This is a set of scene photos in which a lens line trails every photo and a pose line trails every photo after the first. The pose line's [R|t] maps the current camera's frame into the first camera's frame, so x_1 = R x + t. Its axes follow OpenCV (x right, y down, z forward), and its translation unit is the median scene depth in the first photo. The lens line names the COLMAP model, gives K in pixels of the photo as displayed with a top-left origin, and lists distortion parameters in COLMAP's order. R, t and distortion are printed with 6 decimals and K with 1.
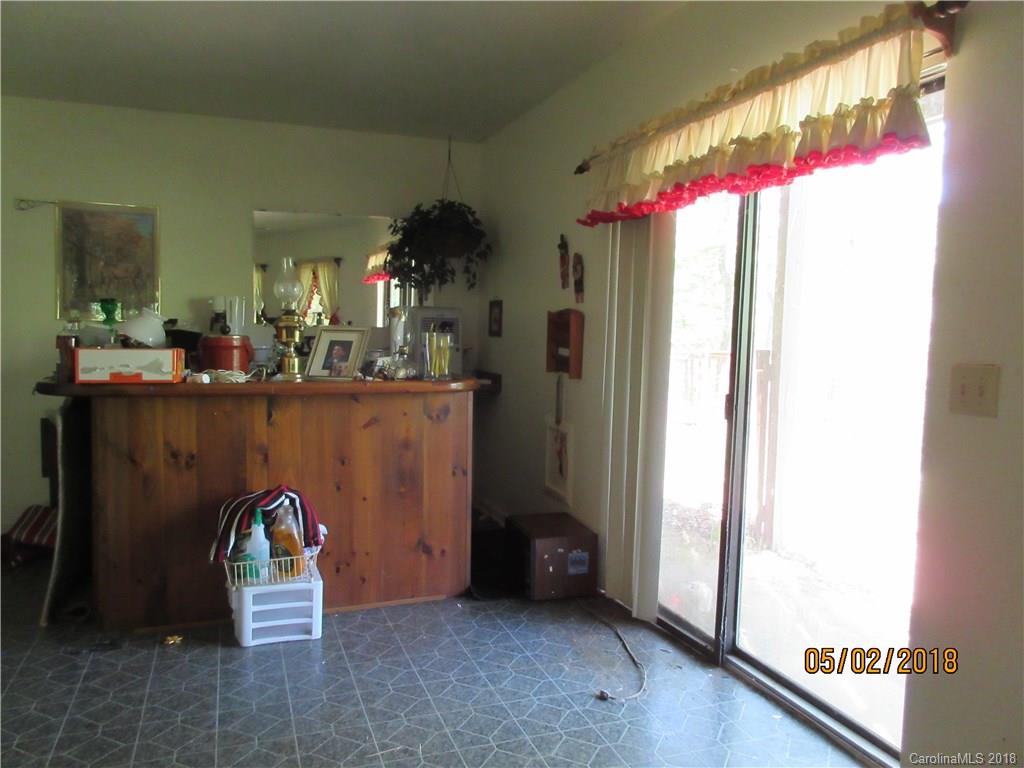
lens RADIAL K [[774.9, 0, 507.1], [0, 774.9, 382.8], [0, 0, 1]] dist [-0.004249, 0.006706]
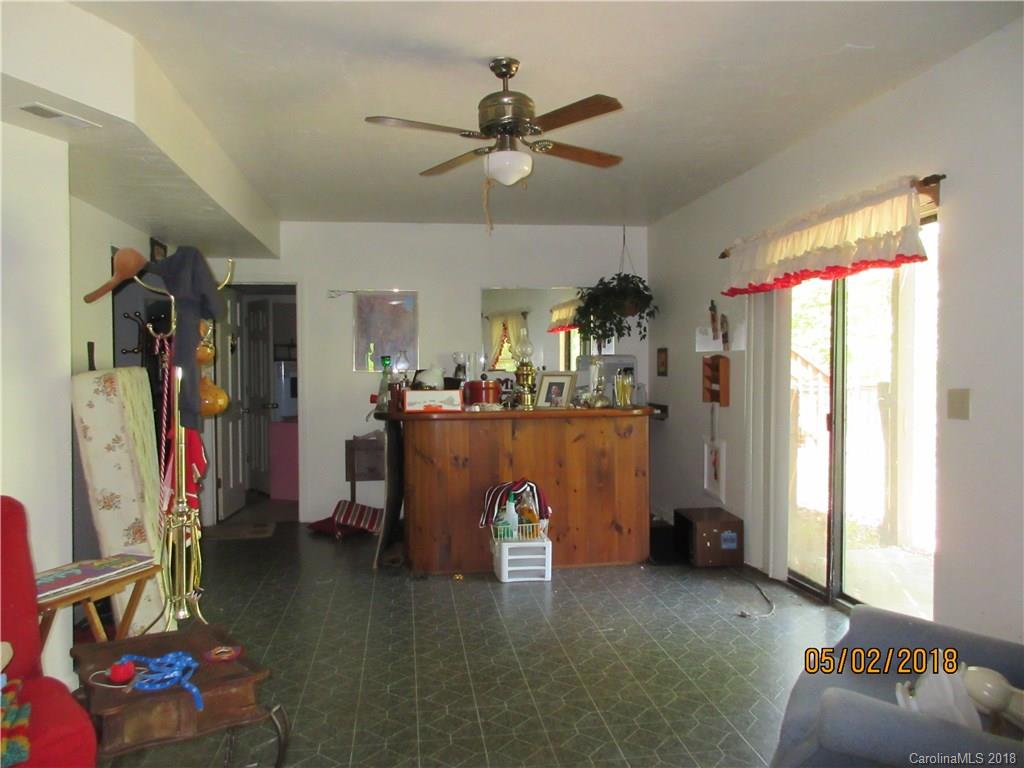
lens RADIAL K [[770.1, 0, 517.6], [0, 770.1, 381.2], [0, 0, 1]] dist [-0.008393, 0.000953]
pose [[0.980462, -0.022334, -0.195435, -0.002938], [0.012186, 0.998522, -0.052974, 0.020965], [0.196329, 0.049557, 0.979285, -0.474111]]
